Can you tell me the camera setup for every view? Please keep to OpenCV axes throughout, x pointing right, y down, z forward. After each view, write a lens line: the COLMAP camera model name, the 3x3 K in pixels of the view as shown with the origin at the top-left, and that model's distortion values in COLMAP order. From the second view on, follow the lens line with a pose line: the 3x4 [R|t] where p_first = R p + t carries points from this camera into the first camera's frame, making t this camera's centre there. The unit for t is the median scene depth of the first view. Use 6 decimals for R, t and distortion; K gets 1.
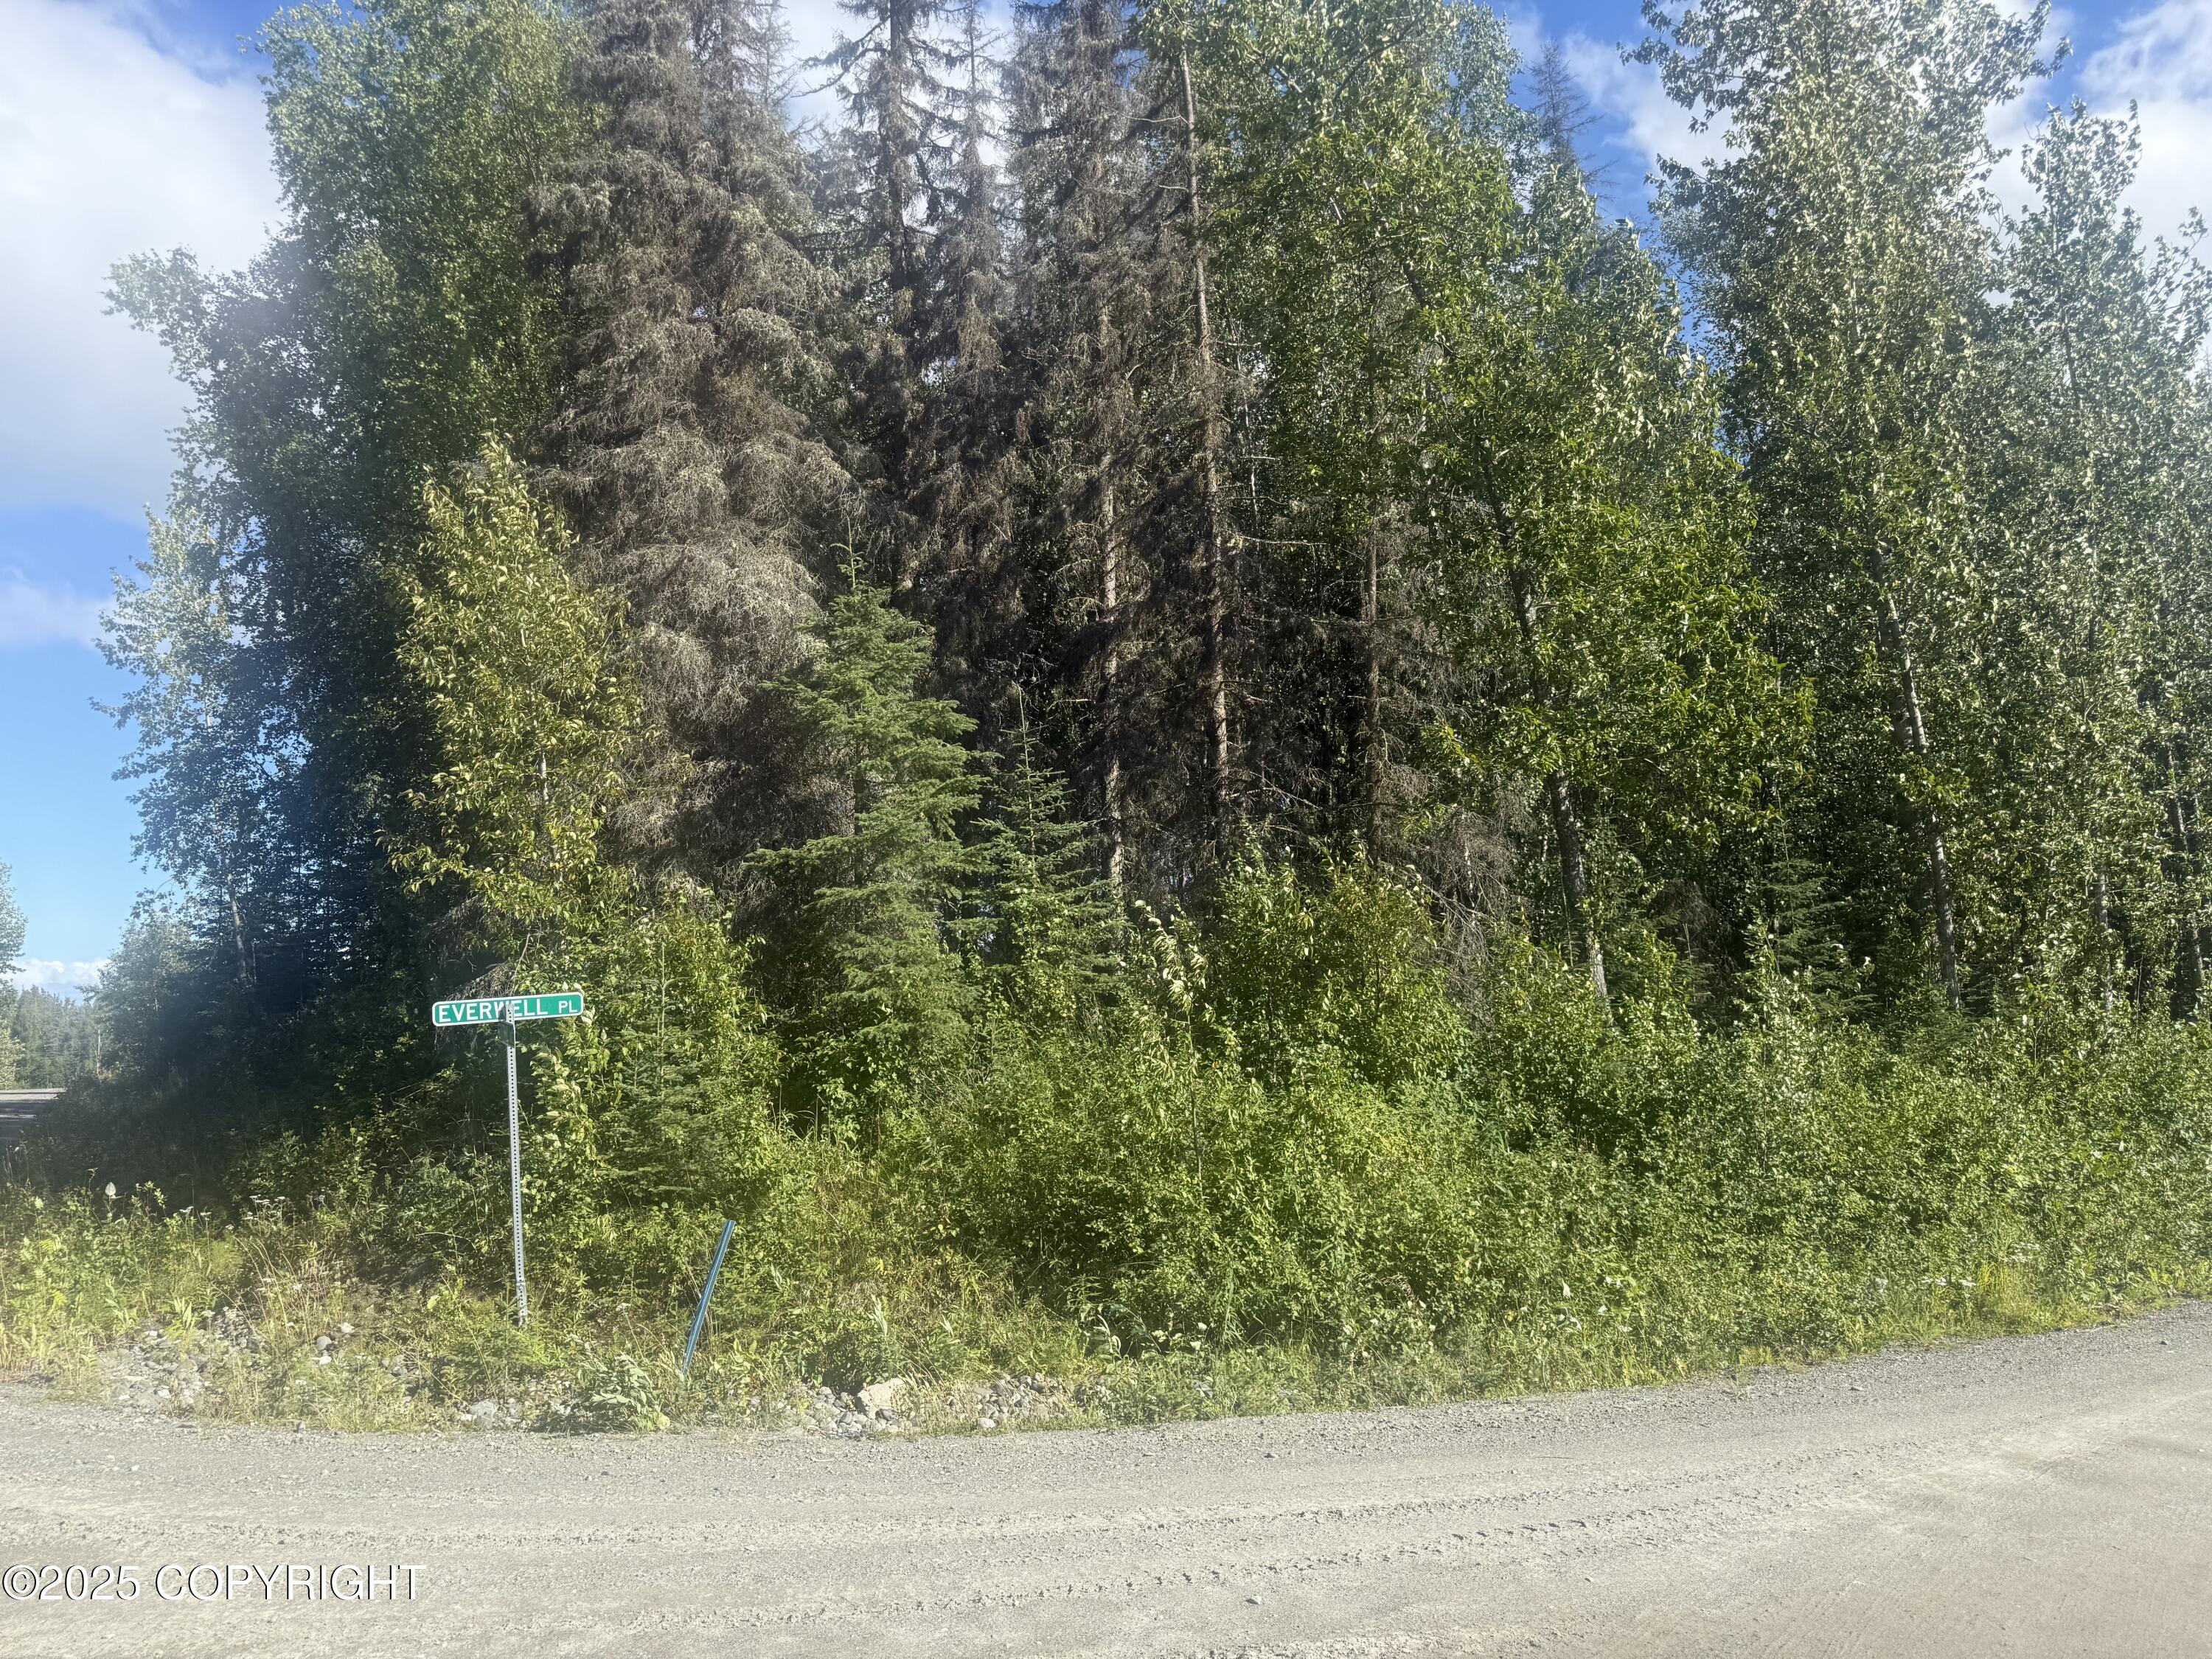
lens RADIAL K [[1580.3, 0, 1108.7], [0, 1580.3, 831.1], [0, 0, 1]] dist [0.028046, -0.007204]
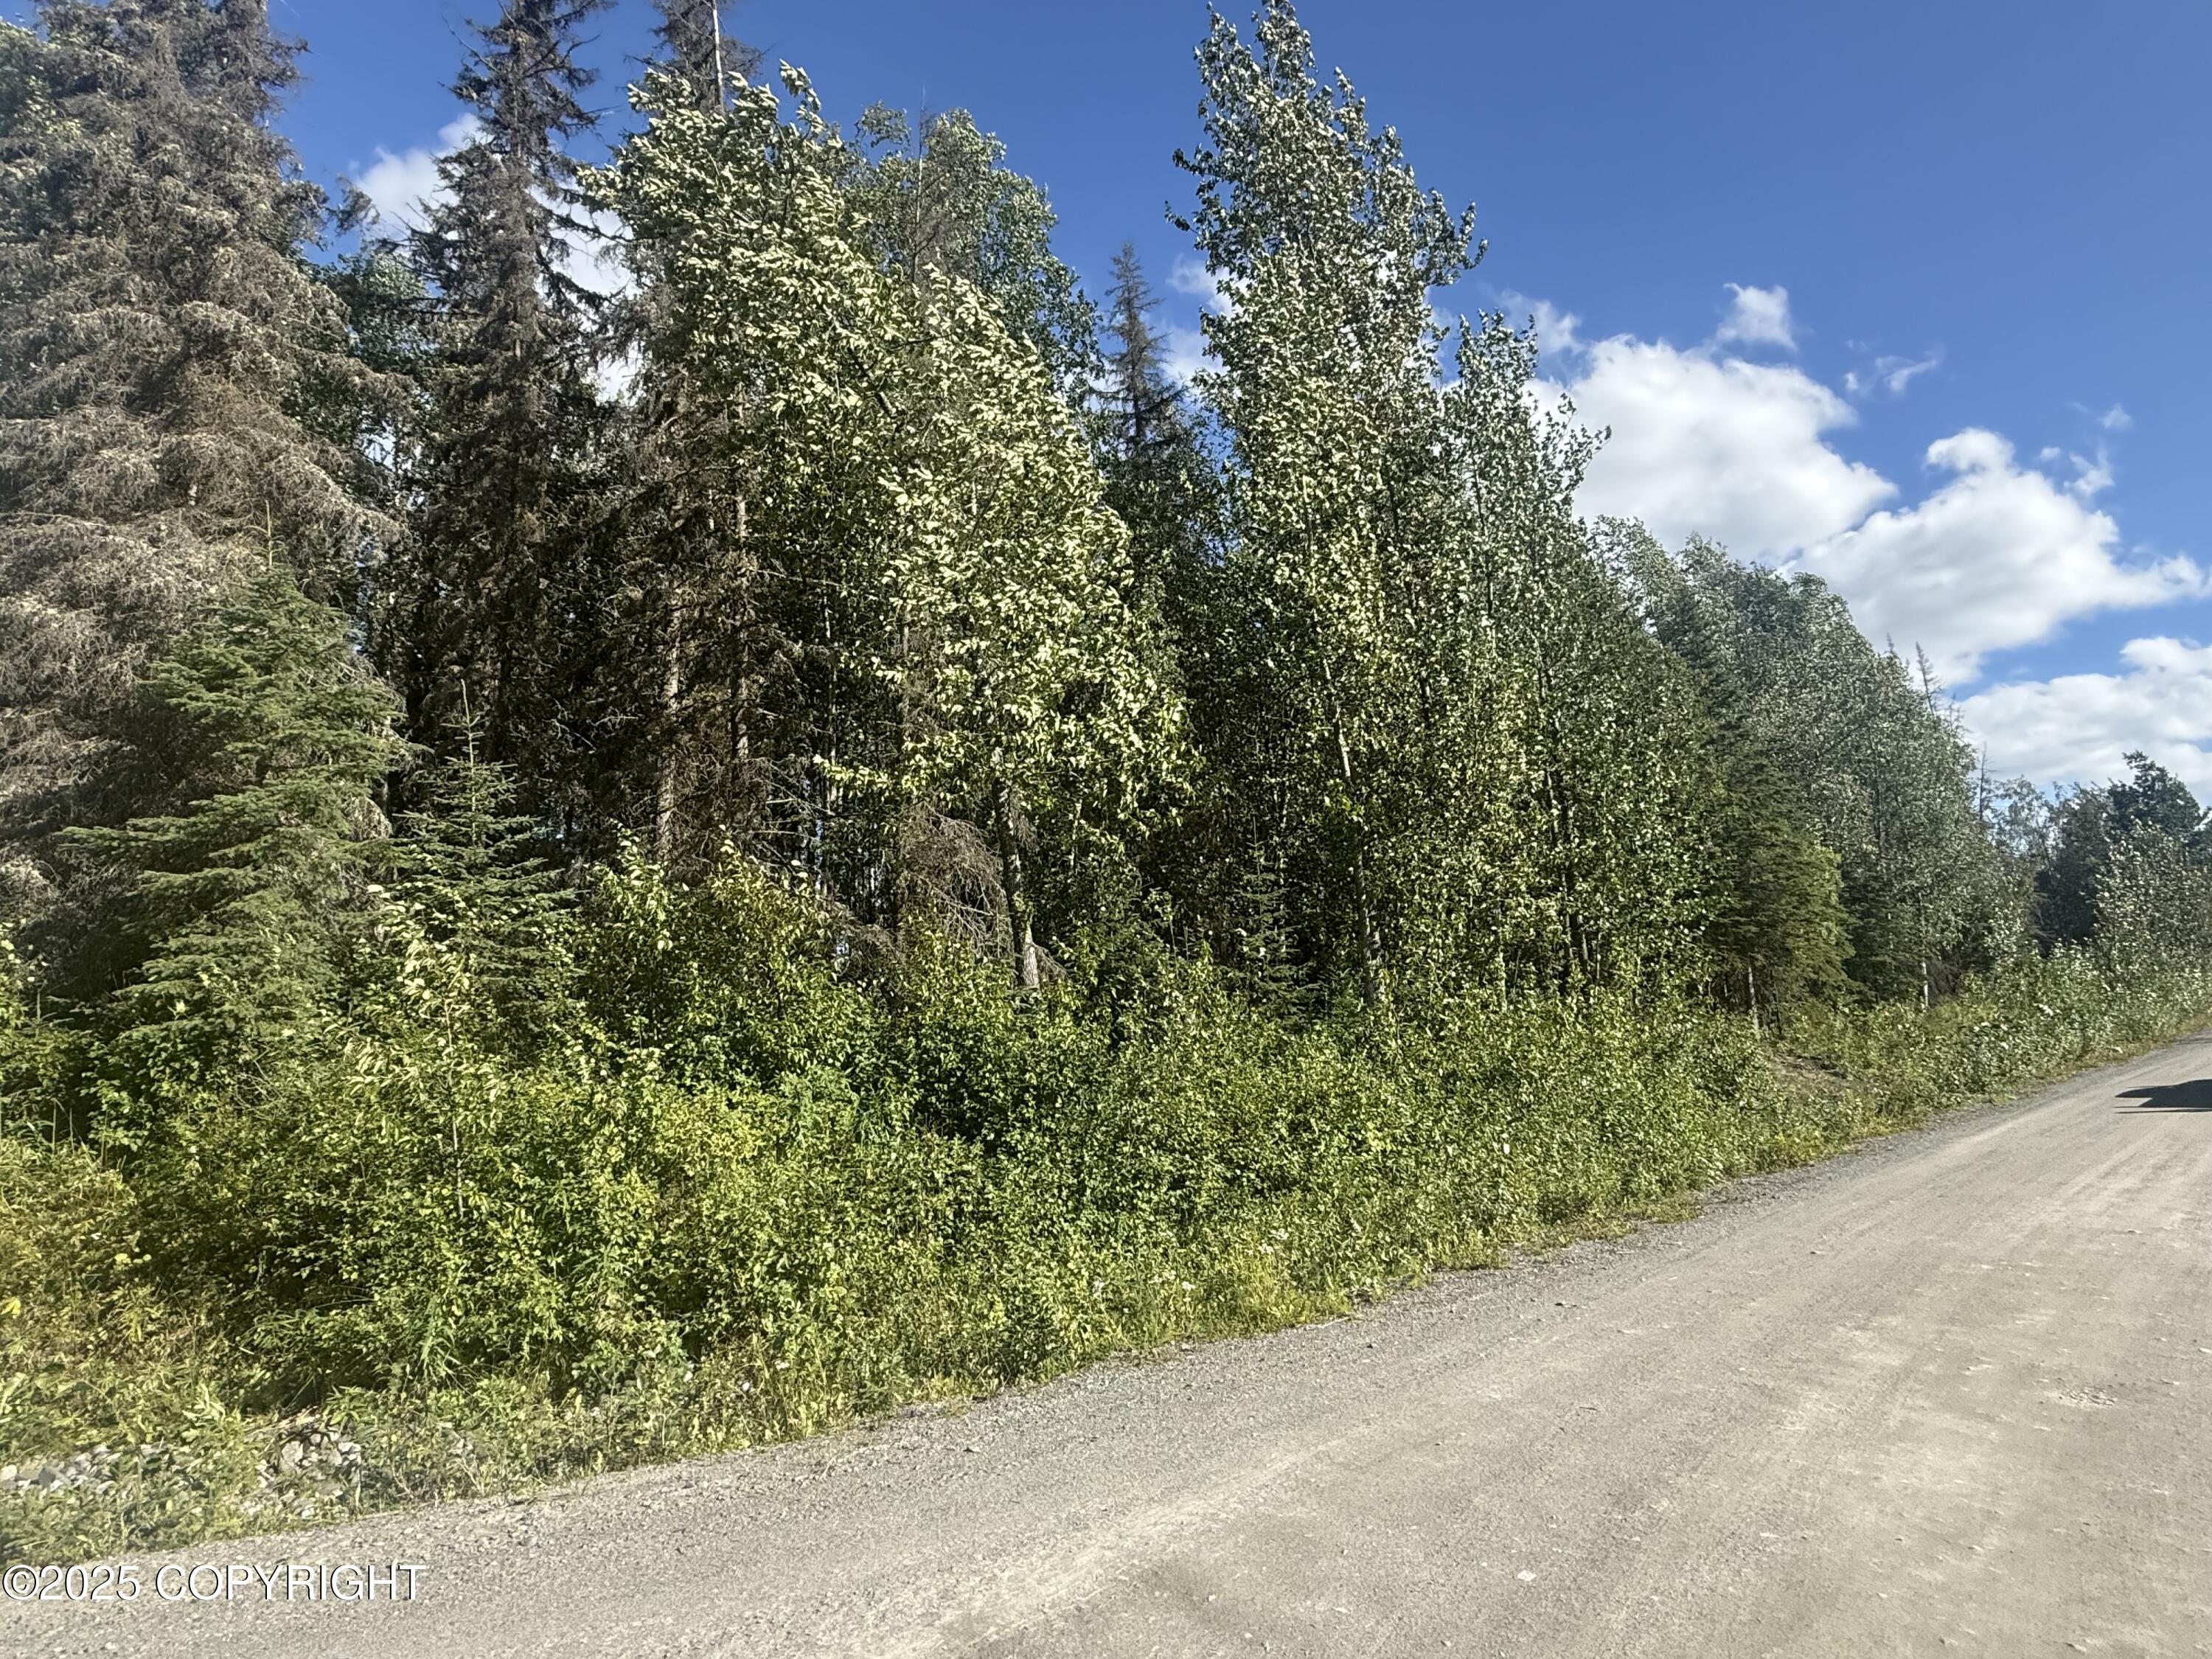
lens RADIAL K [[1145.9, 0, 1101.7], [0, 1145.9, 828.0], [0, 0, 1]] dist [0.002763, -0.000392]
pose [[0.987254, 0.020406, 0.157840, 0.244542], [-0.014895, 0.999240, -0.036021, 0.024015], [-0.158455, 0.033211, 0.986807, 0.214478]]
